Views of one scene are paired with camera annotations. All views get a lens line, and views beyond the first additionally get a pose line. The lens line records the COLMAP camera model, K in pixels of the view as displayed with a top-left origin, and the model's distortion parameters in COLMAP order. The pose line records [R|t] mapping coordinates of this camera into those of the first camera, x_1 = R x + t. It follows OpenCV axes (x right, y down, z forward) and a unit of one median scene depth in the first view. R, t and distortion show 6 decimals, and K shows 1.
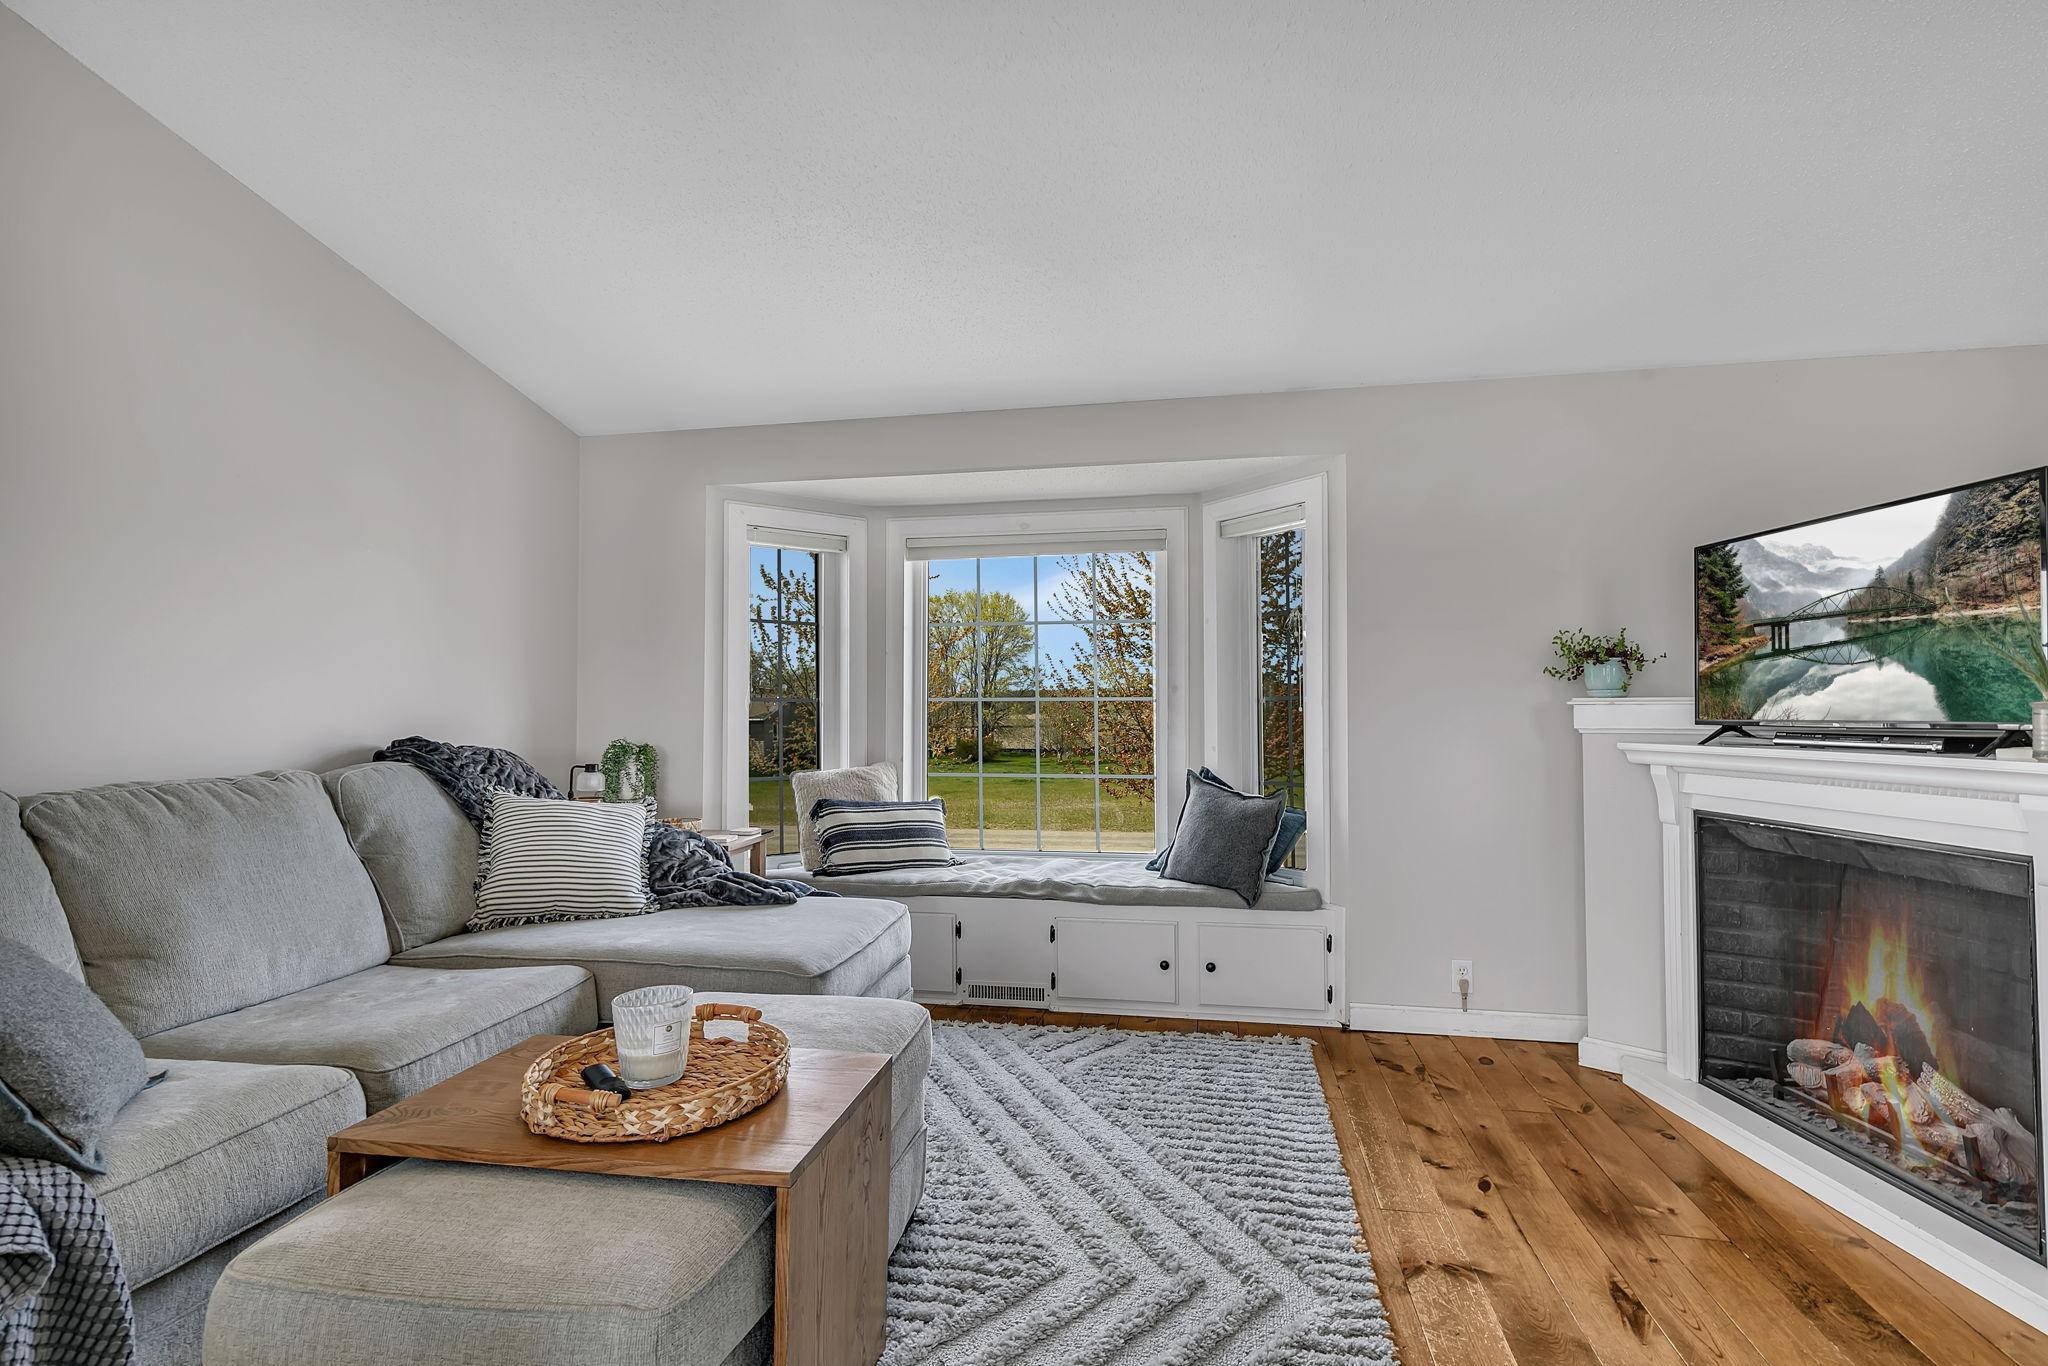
lens RADIAL K [[956.4, 0, 1026.3], [0, 956.4, 694.1], [0, 0, 1]] dist [0.005712, 0.000075]
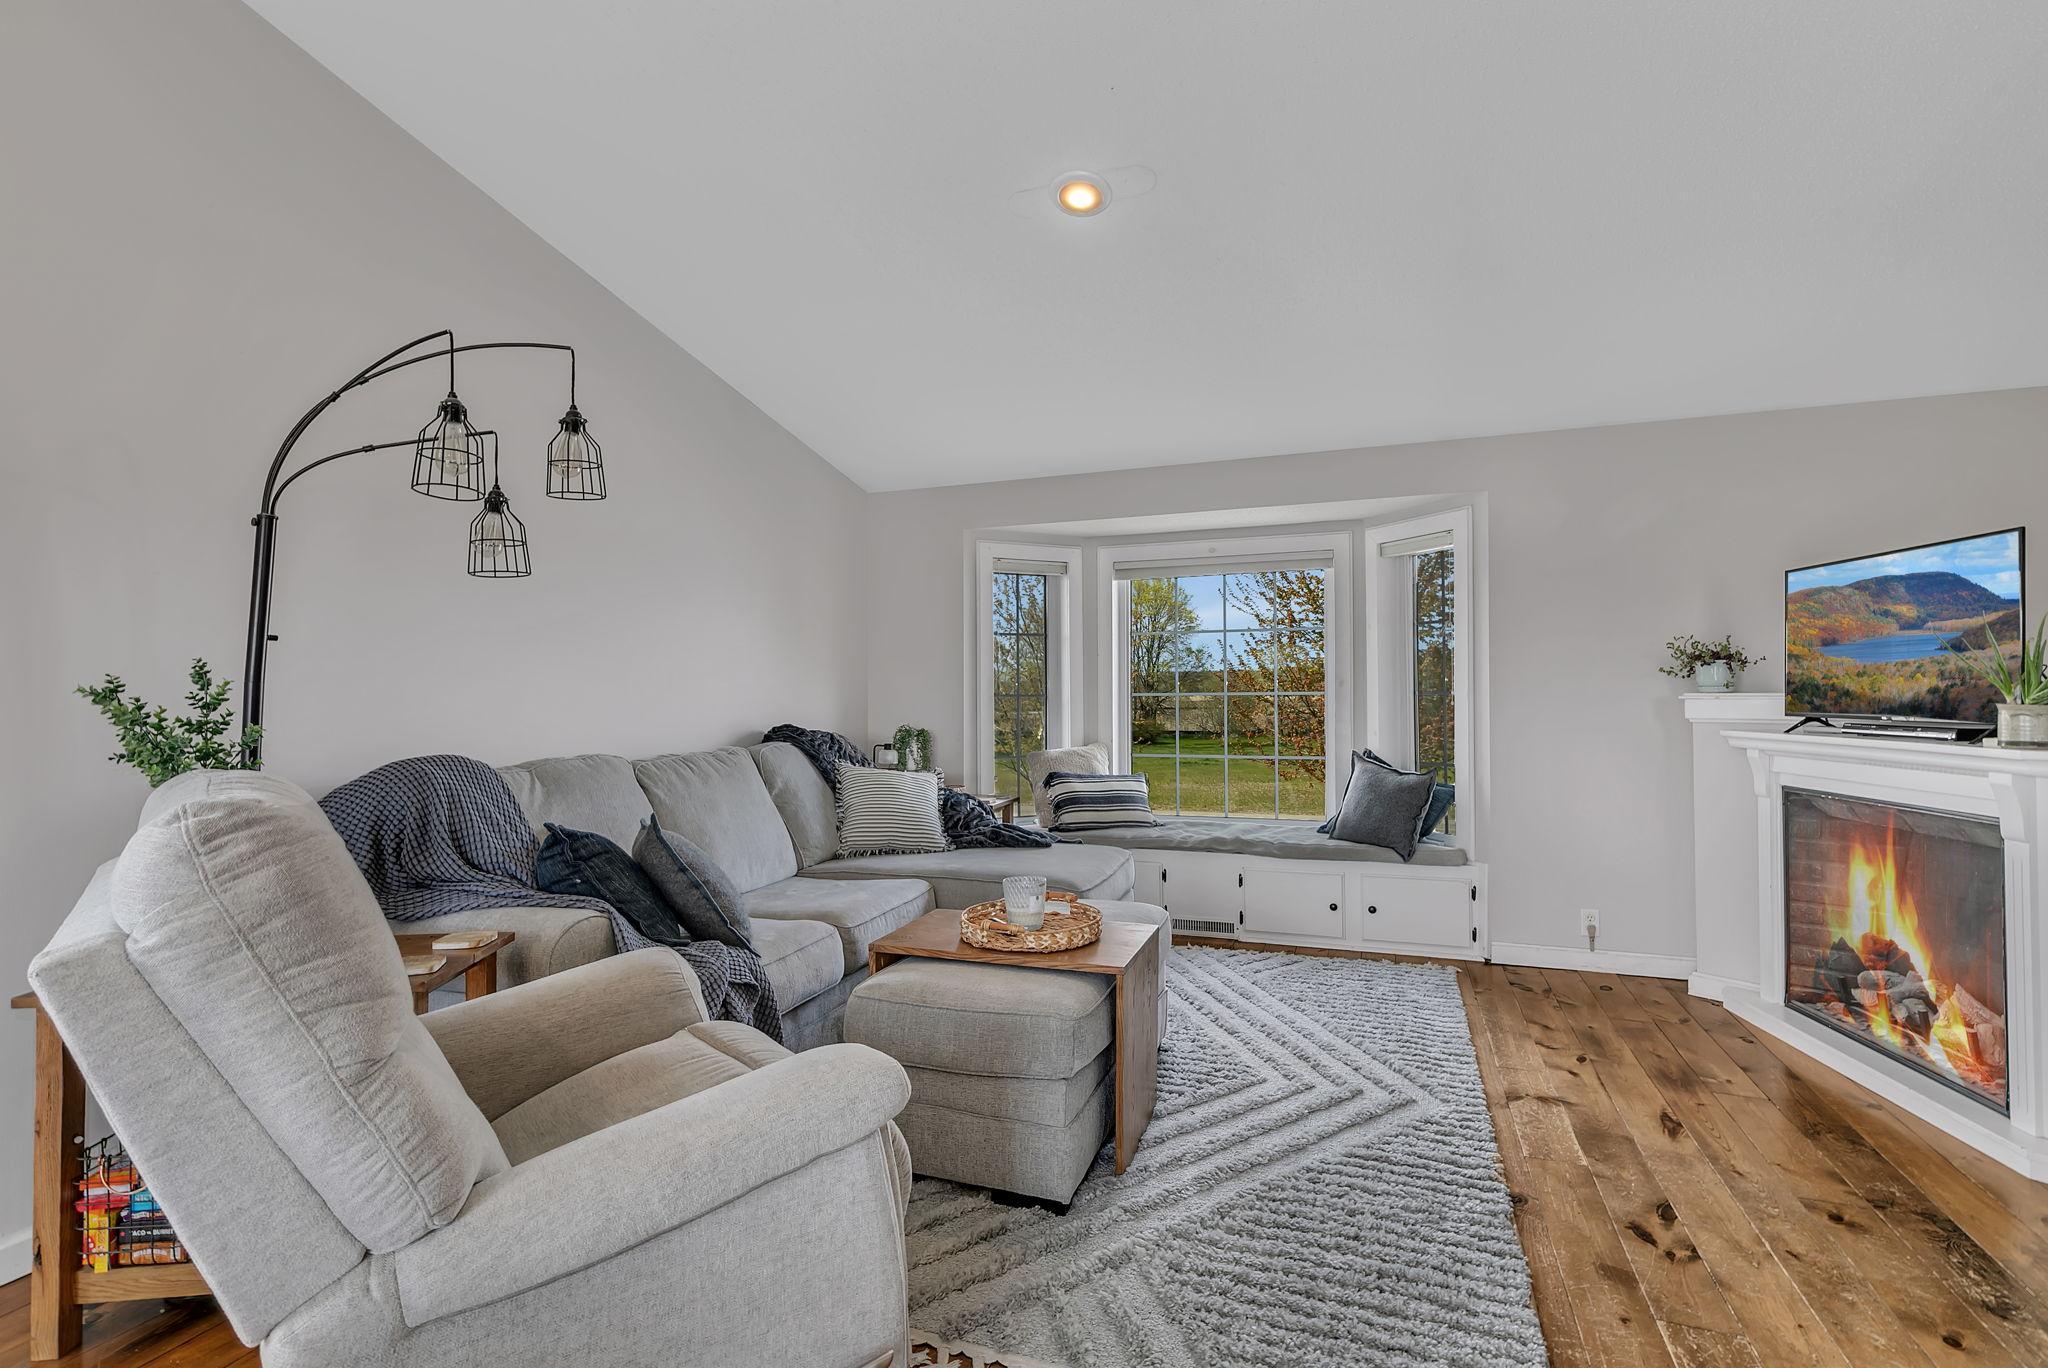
lens RADIAL K [[956.4, 0, 1021.4], [0, 956.4, 687.1], [0, 0, 1]] dist [0.005712, 0.000075]
pose [[0.985537, -0.005553, -0.169369, -0.056633], [0.007848, 0.999886, 0.012887, -0.029446], [0.169278, -0.014030, 0.985468, -0.381013]]
